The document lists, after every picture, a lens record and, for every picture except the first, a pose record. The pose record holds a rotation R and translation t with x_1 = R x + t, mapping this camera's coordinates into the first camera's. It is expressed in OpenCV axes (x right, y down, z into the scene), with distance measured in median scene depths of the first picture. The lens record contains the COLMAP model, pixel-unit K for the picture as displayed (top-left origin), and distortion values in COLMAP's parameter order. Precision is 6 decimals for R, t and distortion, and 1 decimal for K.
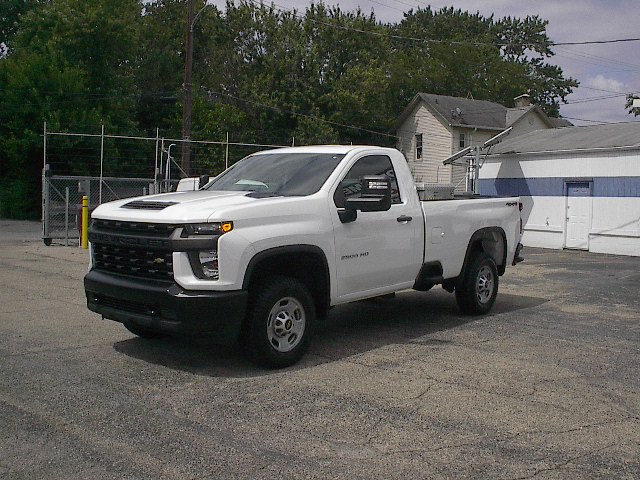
lens RADIAL K [[732.9, 0, 320.4], [0, 732.9, 238.0], [0, 0, 1]] dist [-0.156375, 0.055023]
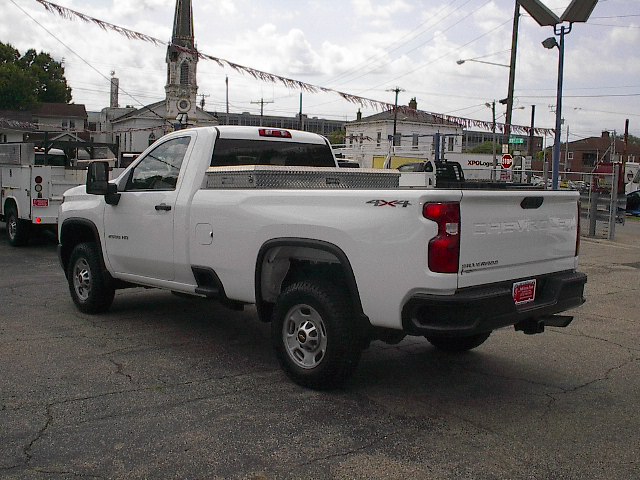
lens RADIAL K [[732.9, 0, 320.4], [0, 732.9, 238.0], [0, 0, 1]] dist [-0.156375, 0.055023]
pose [[-0.128768, 0.058310, -0.989959, 0.913715], [-0.090985, 0.993365, 0.070345, -0.065225], [0.987492, 0.099130, -0.122608, 1.238218]]
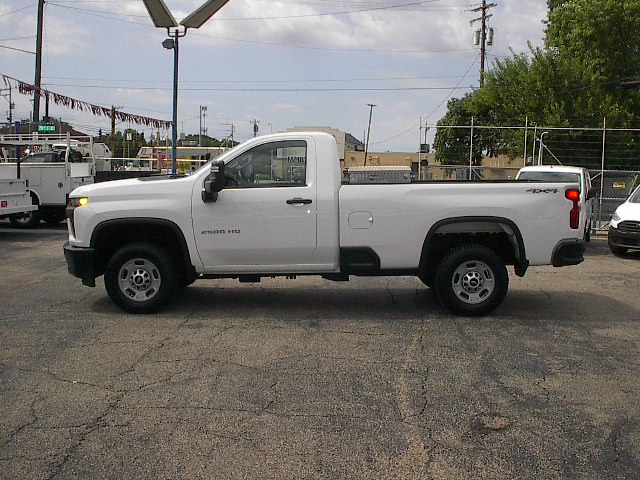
lens RADIAL K [[732.9, 0, 320.4], [0, 732.9, 238.0], [0, 0, 1]] dist [-0.156375, 0.055023]
pose [[0.629593, 0.058343, -0.774732, 0.896105], [-0.048815, 0.998177, 0.035500, -0.012229], [0.775390, 0.015468, 0.631293, 0.353947]]
